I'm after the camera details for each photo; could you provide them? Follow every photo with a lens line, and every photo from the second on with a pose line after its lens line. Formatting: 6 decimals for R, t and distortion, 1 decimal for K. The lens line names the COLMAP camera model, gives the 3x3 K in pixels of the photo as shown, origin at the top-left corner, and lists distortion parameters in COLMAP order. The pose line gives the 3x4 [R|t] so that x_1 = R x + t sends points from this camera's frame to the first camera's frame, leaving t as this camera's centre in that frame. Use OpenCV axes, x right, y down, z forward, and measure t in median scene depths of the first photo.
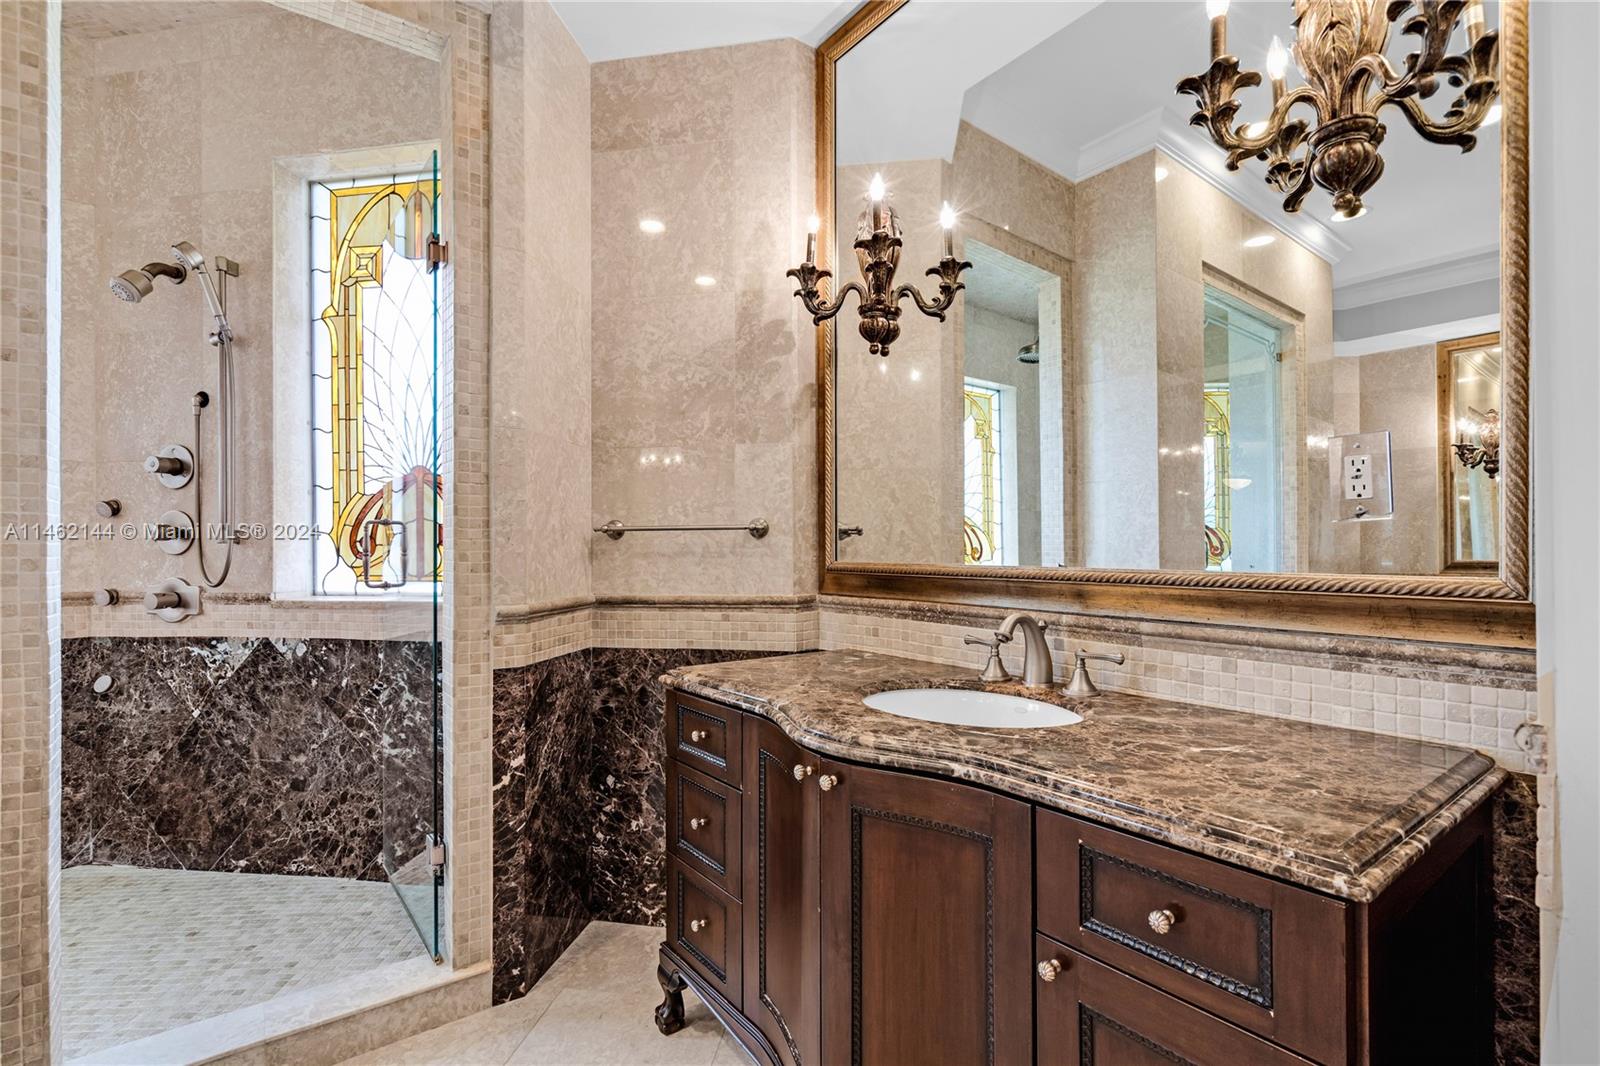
lens RADIAL K [[732.6, 0, 797.3], [0, 732.6, 548.6], [0, 0, 1]] dist [0.000301, -0.000538]
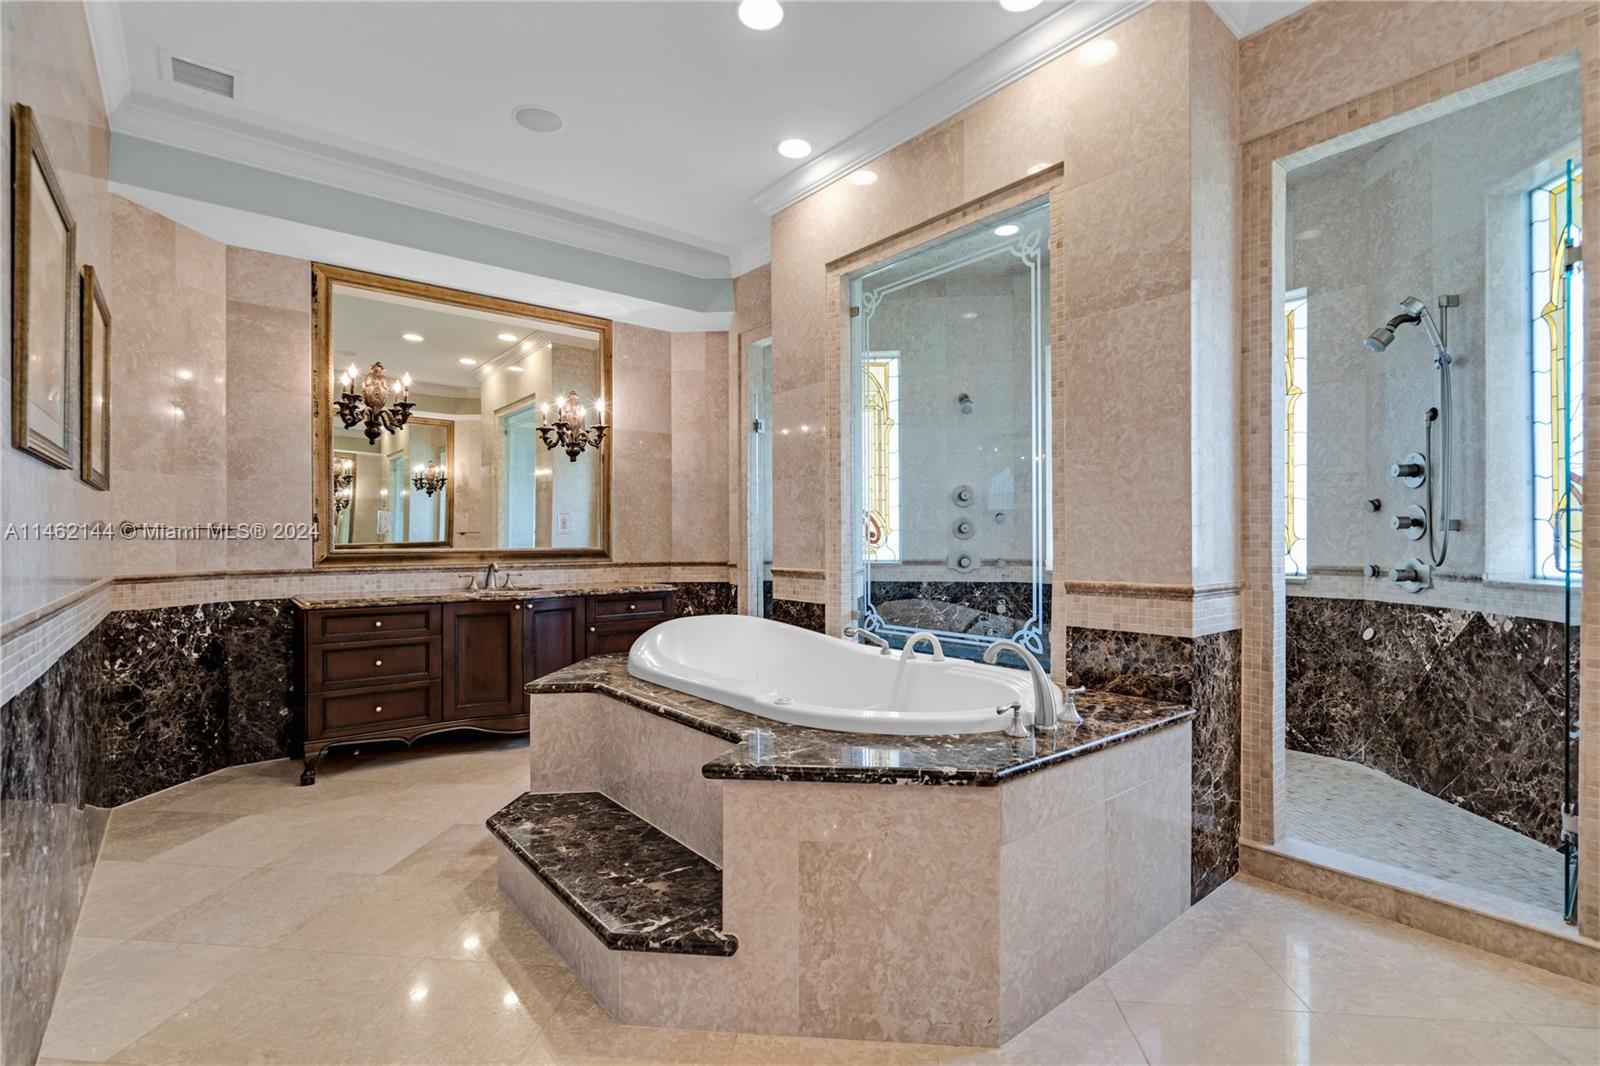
lens RADIAL K [[732.6, 0, 798.2], [0, 732.6, 536.0], [0, 0, 1]] dist [0.000301, -0.000538]
pose [[0.037965, -0.000889, -0.999279, 0.387727], [0.003955, 0.999992, -0.000739, -0.001719], [0.999271, -0.003924, 0.037969, -0.117307]]
